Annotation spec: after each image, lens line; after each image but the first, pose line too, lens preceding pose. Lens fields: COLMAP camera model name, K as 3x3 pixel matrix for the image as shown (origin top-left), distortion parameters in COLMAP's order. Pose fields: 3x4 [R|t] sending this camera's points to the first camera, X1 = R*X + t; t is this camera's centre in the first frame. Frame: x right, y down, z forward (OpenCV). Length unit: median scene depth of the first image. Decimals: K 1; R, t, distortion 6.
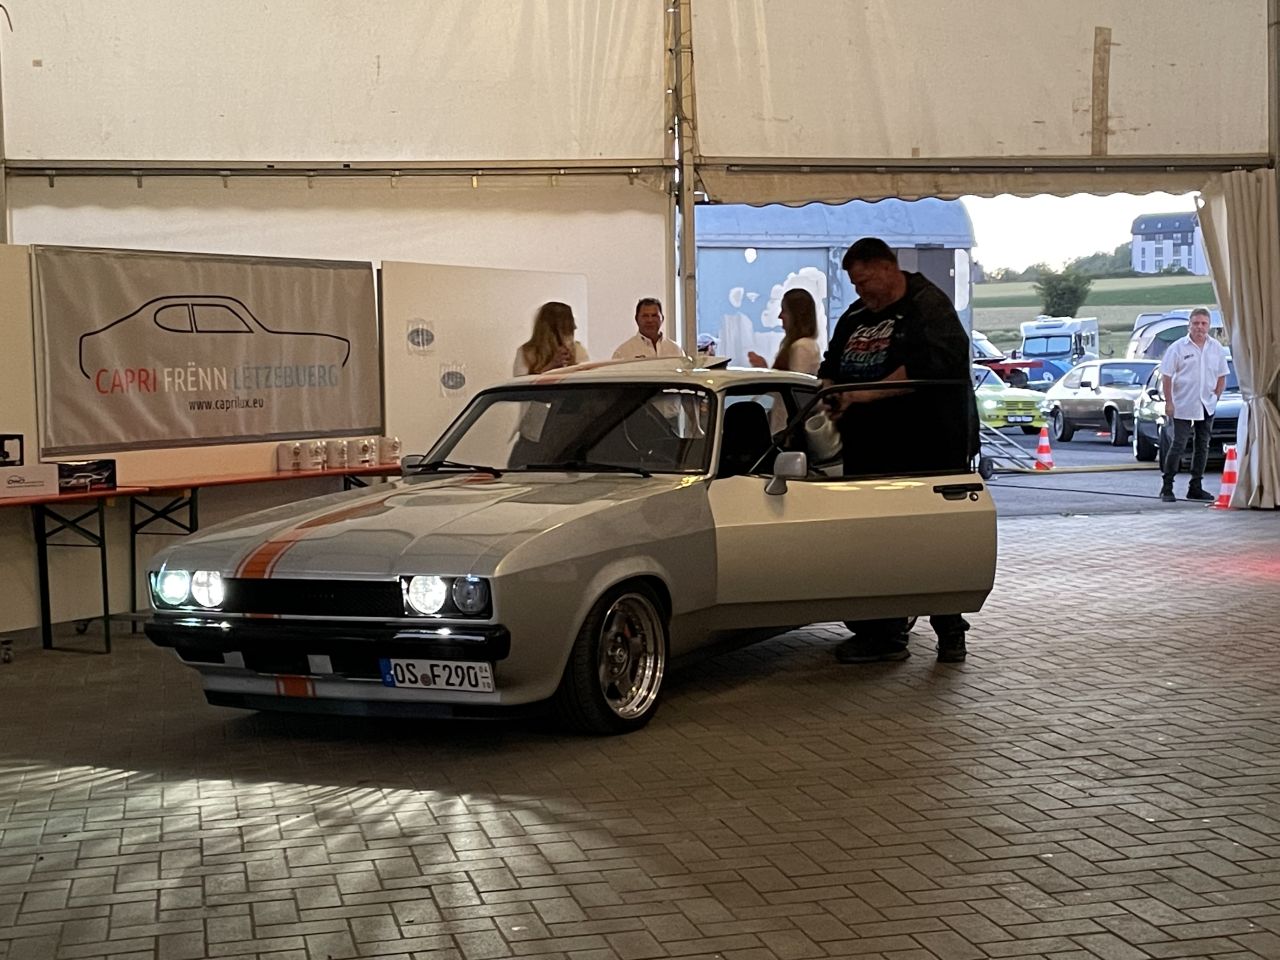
lens RADIAL K [[2001.5, 0, 653.1], [0, 2001.5, 436.6], [0, 0, 1]] dist [0.105150, 0.000000]
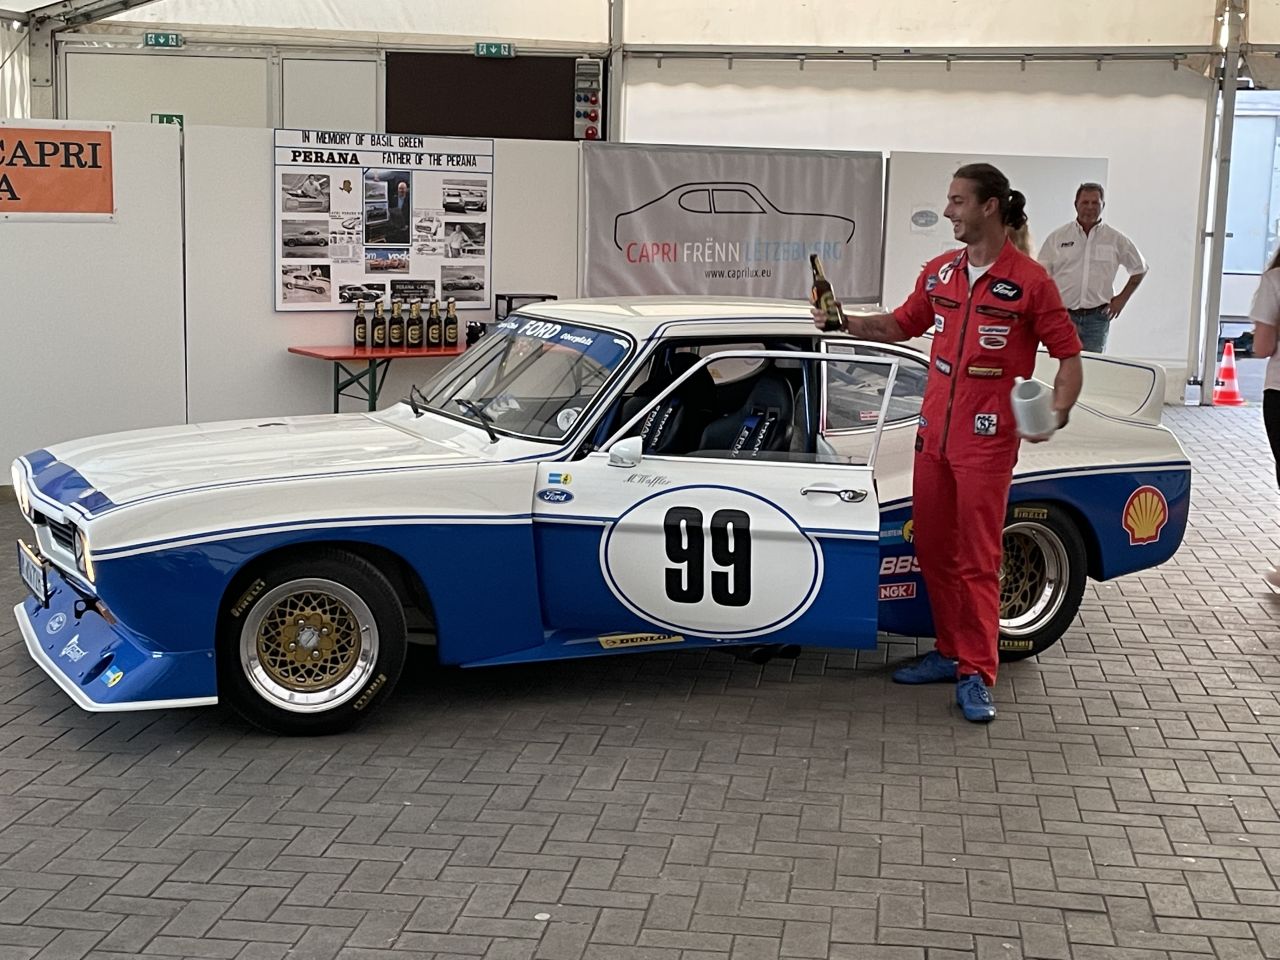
lens RADIAL K [[1933.9, 0, 654.9], [0, 1933.9, 452.6], [0, 0, 1]] dist [0.113929, 0.000000]
pose [[0.932900, 0.094544, -0.347505, 0.154765], [-0.057433, 0.991633, 0.115607, -0.041055], [0.355527, -0.087891, 0.930524, -0.105929]]
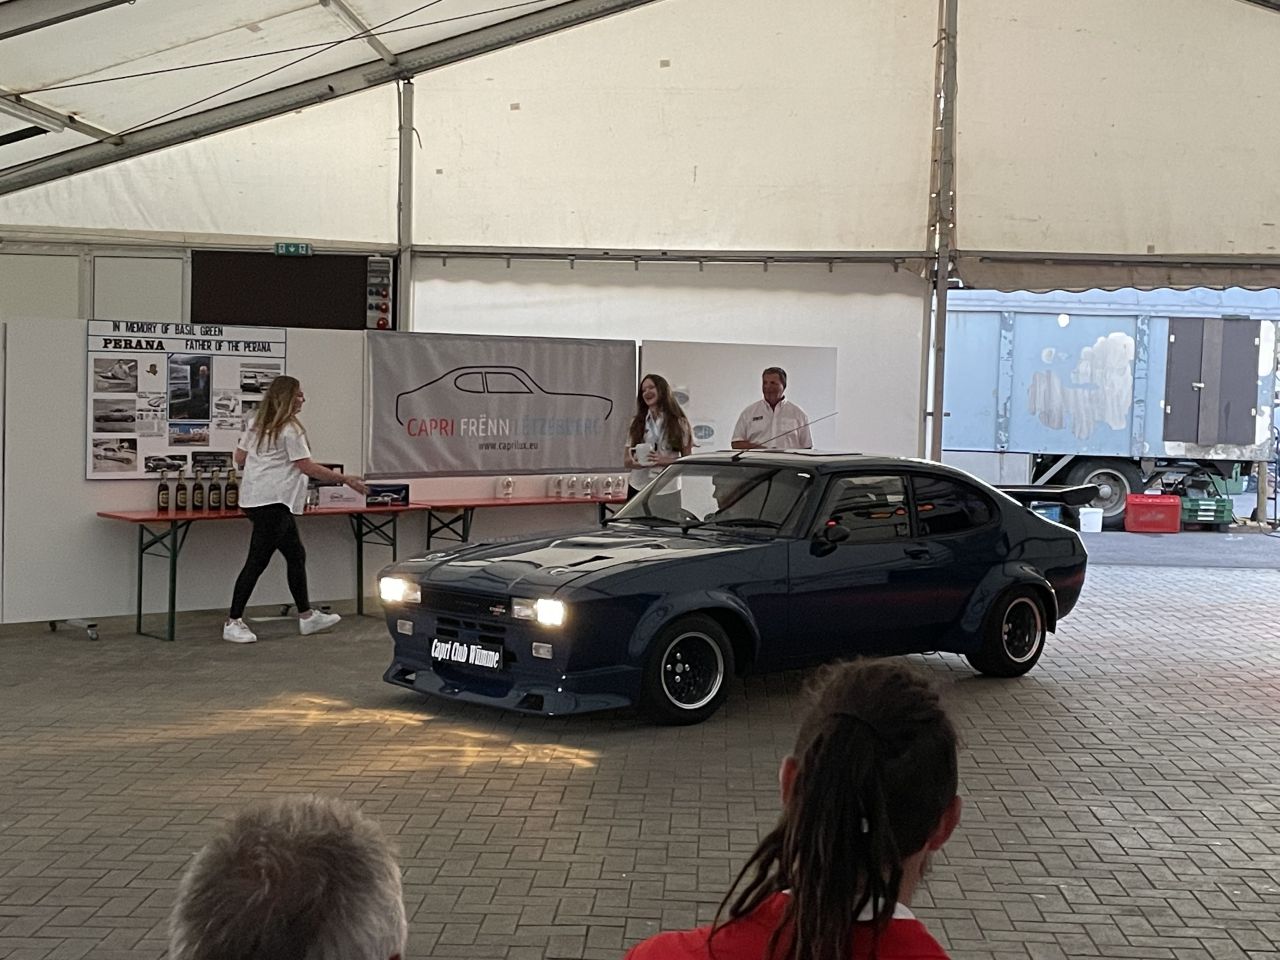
lens RADIAL K [[1933.9, 0, 651.1], [0, 1933.9, 459.3], [0, 0, 1]] dist [0.113929, 0.000000]
pose [[0.962155, 0.055763, -0.266736, 0.231076], [-0.053158, 0.998442, 0.016984, -0.034633], [0.267268, -0.002162, 0.963620, -0.235754]]
